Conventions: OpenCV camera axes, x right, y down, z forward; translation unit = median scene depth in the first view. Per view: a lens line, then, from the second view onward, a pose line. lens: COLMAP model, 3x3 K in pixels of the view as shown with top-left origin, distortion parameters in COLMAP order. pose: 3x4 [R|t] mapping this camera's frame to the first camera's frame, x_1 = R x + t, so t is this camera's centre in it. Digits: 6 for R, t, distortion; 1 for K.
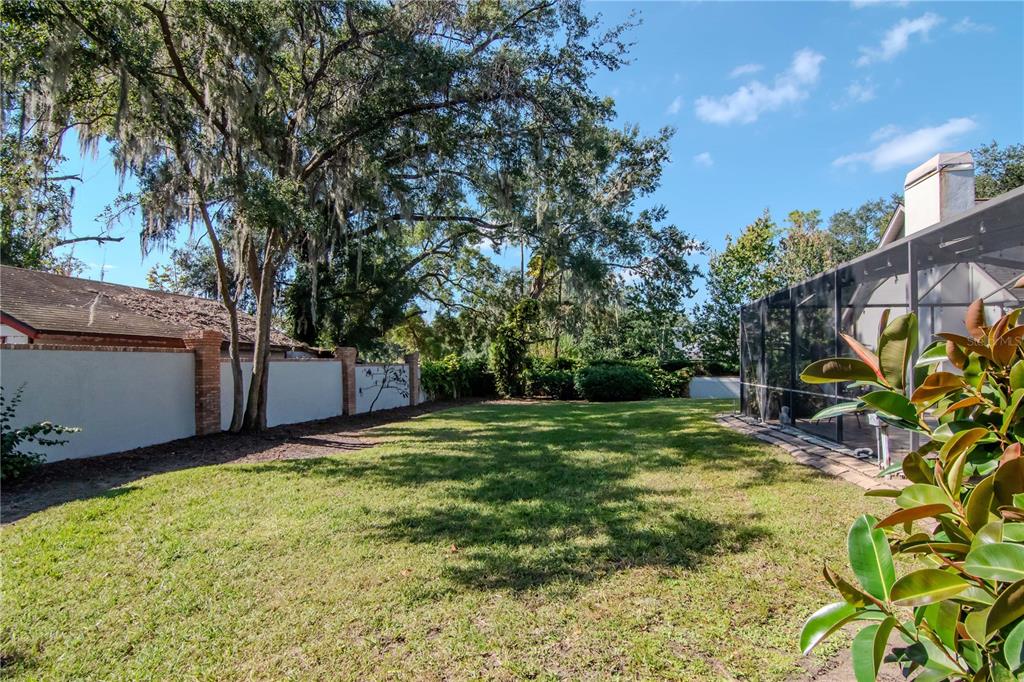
lens RADIAL K [[506.9, 0, 535.2], [0, 506.9, 349.2], [0, 0, 1]] dist [-0.010631, -0.007838]
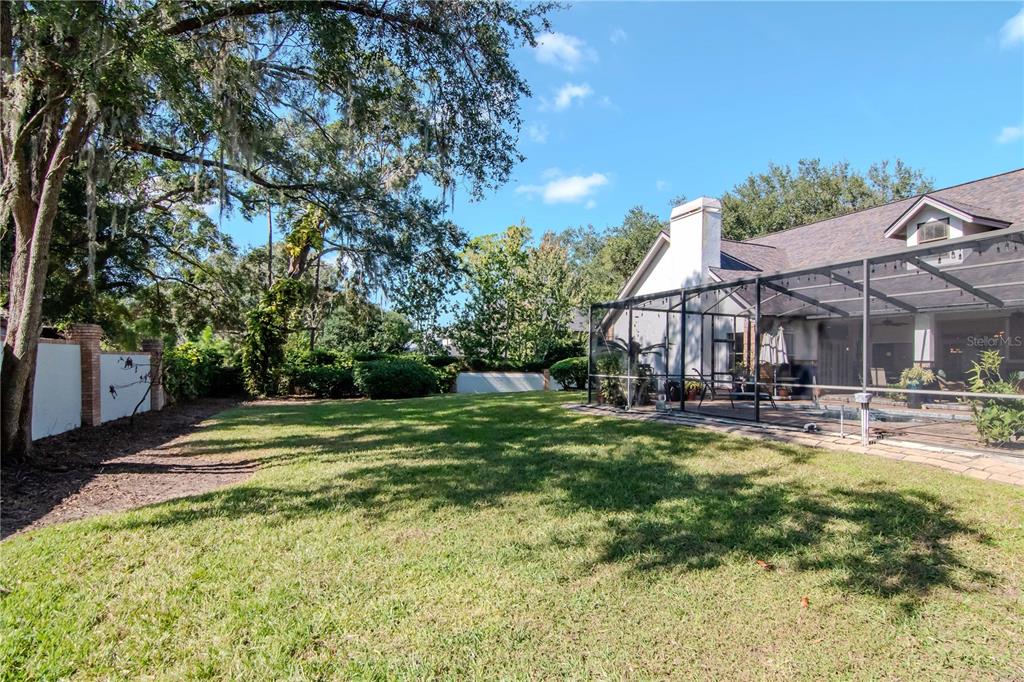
lens RADIAL K [[506.9, 0, 522.0], [0, 506.9, 351.3], [0, 0, 1]] dist [-0.010631, -0.007838]
pose [[0.837060, 0.023228, 0.546618, -0.142684], [-0.027250, 0.999628, -0.000749, 0.009525], [-0.546433, -0.014268, 0.837382, 0.081564]]
